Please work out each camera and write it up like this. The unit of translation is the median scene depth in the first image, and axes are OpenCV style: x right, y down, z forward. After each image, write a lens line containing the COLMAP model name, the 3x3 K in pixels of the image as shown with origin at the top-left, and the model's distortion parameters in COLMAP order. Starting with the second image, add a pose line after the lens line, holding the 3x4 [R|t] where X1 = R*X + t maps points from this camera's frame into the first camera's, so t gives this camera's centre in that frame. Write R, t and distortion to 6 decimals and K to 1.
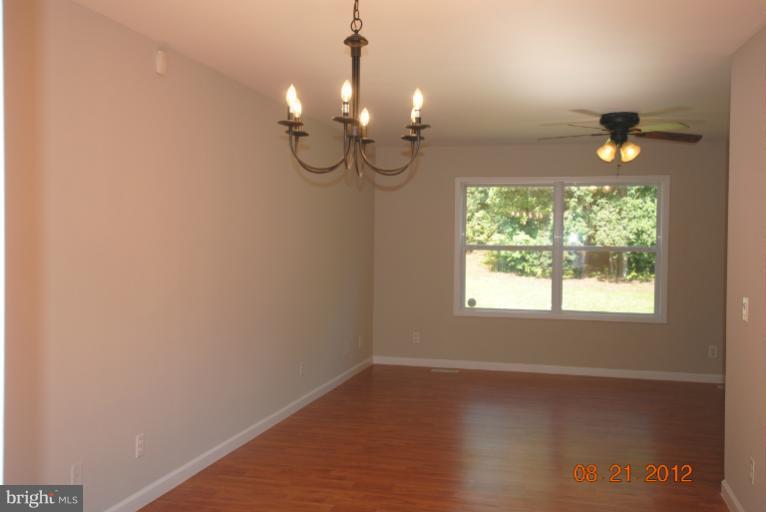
lens RADIAL K [[770.5, 0, 382.8], [0, 770.5, 255.9], [0, 0, 1]] dist [0.048786, 0.000000]
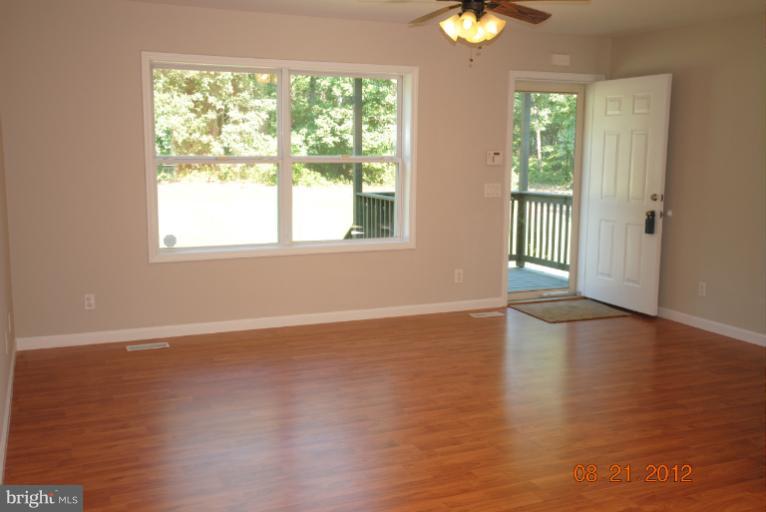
lens RADIAL K [[770.5, 0, 382.7], [0, 770.5, 253.8], [0, 0, 1]] dist [0.048786, 0.000000]
pose [[0.794445, -0.092745, 0.600213, -0.148037], [0.013487, 0.990722, 0.135235, -0.018539], [-0.607187, -0.099341, 0.788325, 0.337653]]
